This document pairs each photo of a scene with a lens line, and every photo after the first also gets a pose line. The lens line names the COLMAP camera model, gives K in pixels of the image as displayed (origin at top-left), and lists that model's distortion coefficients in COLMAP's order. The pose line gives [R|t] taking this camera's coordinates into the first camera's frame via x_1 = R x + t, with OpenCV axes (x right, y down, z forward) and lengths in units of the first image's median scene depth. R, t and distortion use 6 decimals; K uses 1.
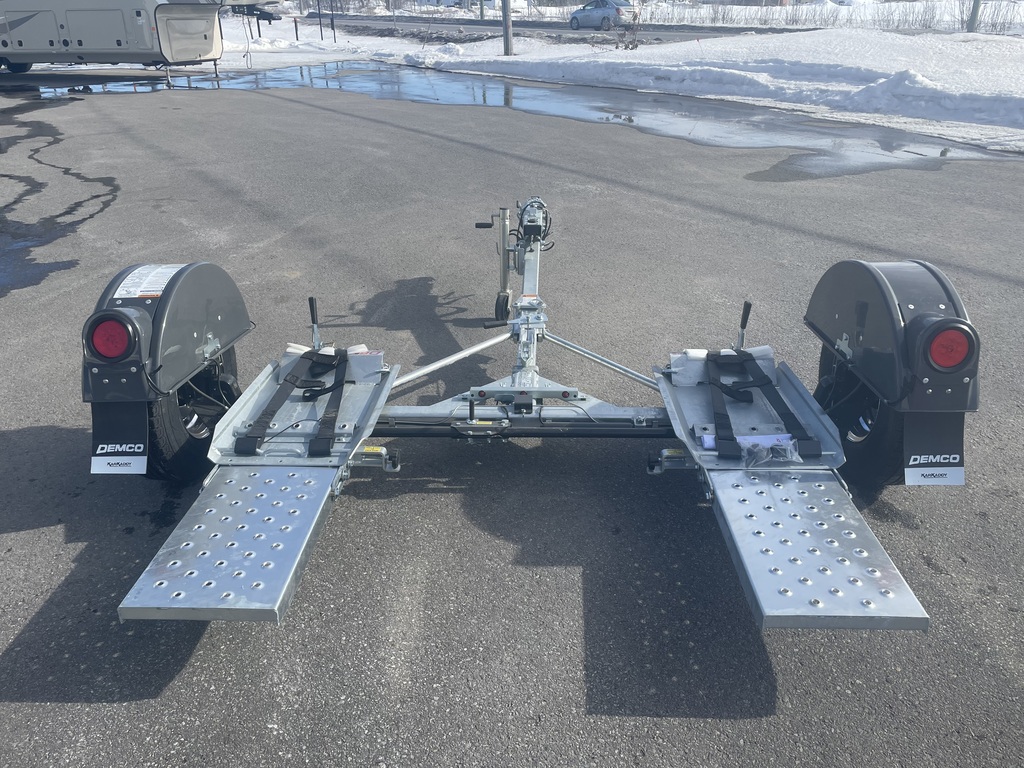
lens RADIAL K [[782.4, 0, 513.3], [0, 782.4, 419.9], [0, 0, 1]] dist [0.085210, -0.124258]
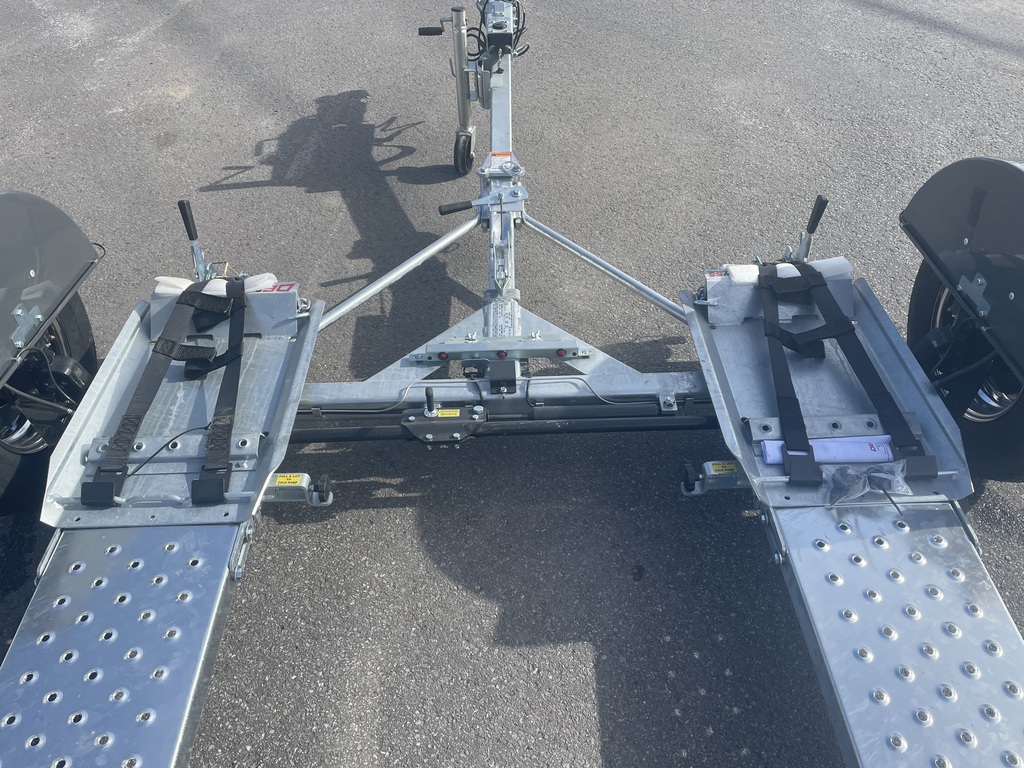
lens RADIAL K [[782.4, 0, 513.3], [0, 782.4, 419.9], [0, 0, 1]] dist [0.085210, -0.124258]
pose [[0.998539, -0.045681, 0.028862, 0.000302], [0.034519, 0.950214, 0.309680, -0.195996], [-0.041571, -0.308231, 0.950403, 0.309813]]
